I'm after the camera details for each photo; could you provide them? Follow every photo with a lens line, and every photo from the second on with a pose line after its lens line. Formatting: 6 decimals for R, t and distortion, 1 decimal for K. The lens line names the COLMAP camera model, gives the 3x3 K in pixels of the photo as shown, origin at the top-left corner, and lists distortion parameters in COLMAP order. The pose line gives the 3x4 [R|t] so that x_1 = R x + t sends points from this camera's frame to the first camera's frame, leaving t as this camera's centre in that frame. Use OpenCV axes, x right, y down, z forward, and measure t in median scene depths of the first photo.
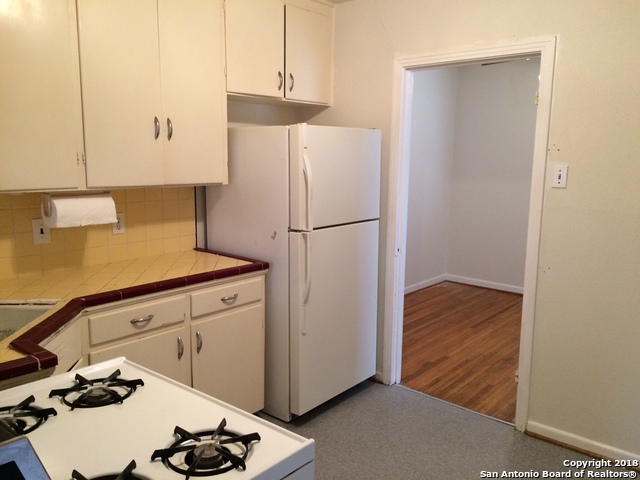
lens RADIAL K [[535.2, 0, 320.0], [0, 535.2, 240.0], [0, 0, 1]] dist [-0.005164, -0.009341]
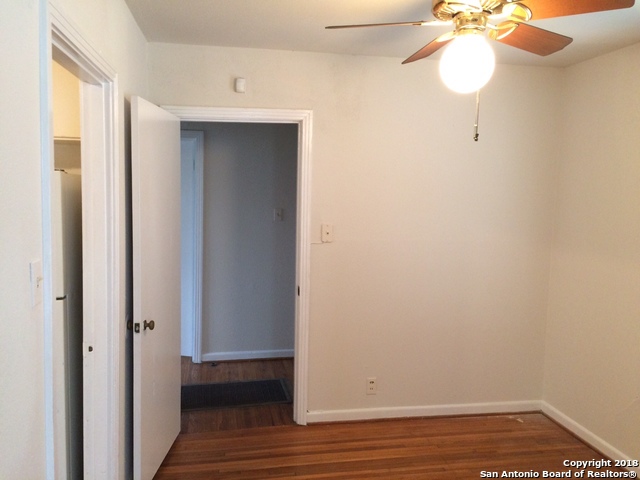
lens RADIAL K [[535.2, 0, 320.0], [0, 535.2, 240.0], [0, 0, 1]] dist [-0.005164, -0.009341]
pose [[0.761597, 0.057313, -0.645512, 0.502891], [-0.112079, 0.992720, -0.044095, -0.076202], [0.638285, 0.105931, 0.762476, 0.408976]]
